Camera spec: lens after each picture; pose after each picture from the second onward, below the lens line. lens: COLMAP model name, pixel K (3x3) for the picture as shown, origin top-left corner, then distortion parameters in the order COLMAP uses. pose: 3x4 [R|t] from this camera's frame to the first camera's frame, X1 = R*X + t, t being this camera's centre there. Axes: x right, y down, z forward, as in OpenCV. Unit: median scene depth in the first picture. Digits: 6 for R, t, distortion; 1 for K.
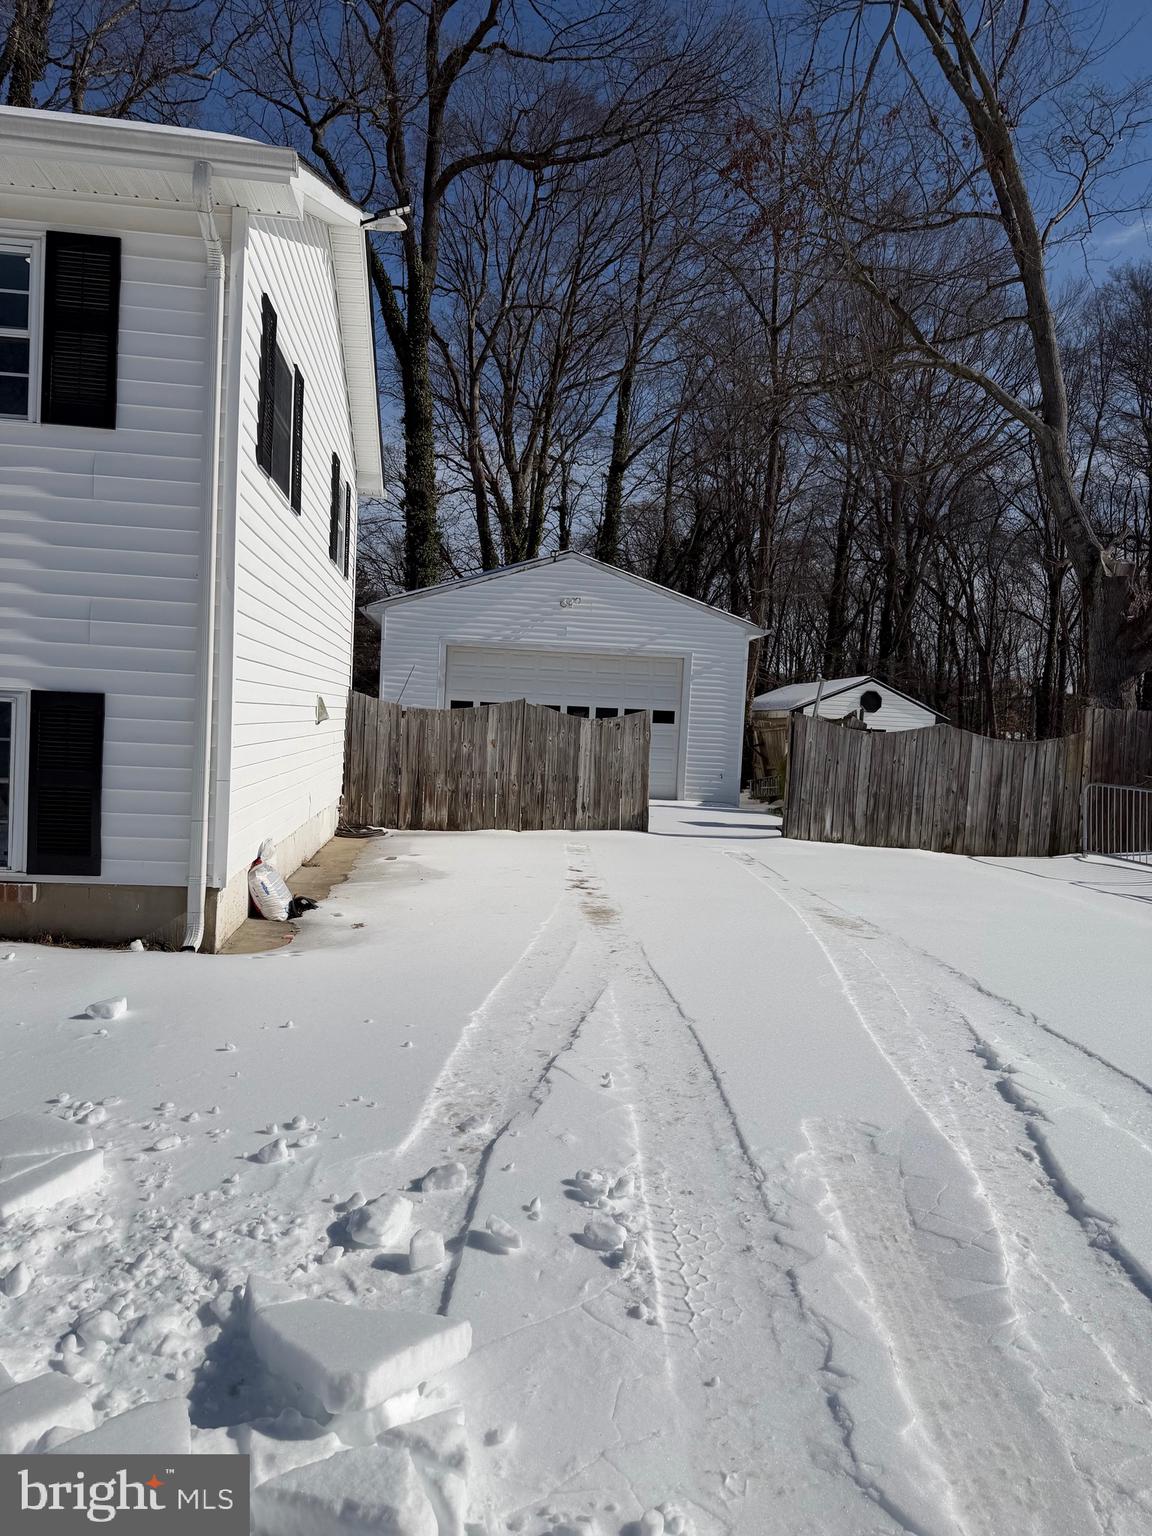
lens RADIAL K [[1078.6, 0, 572.0], [0, 1078.6, 759.1], [0, 0, 1]] dist [0.146439, -0.254186]
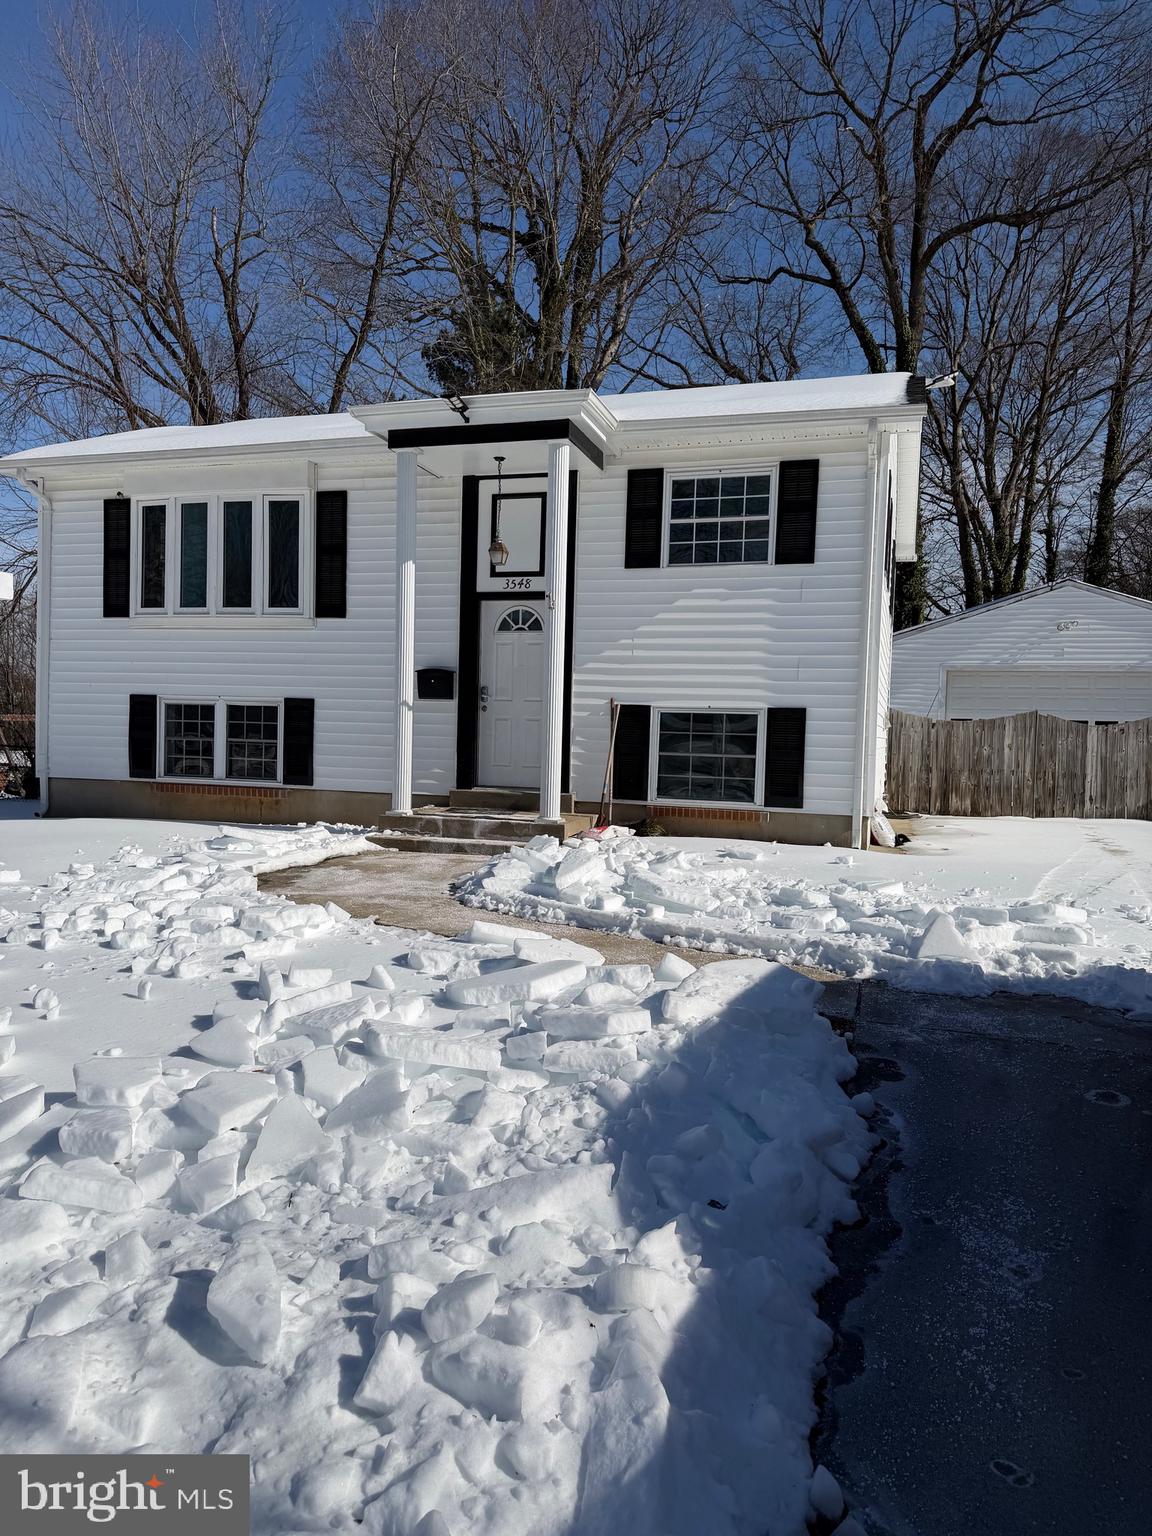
lens RADIAL K [[1082.5, 0, 565.2], [0, 1082.5, 760.6], [0, 0, 1]] dist [0.105587, -0.151058]
pose [[0.914086, -0.015759, -0.405213, -0.028216], [0.004483, 0.999576, -0.028761, 0.035055], [0.405495, 0.024473, 0.913770, -0.363125]]
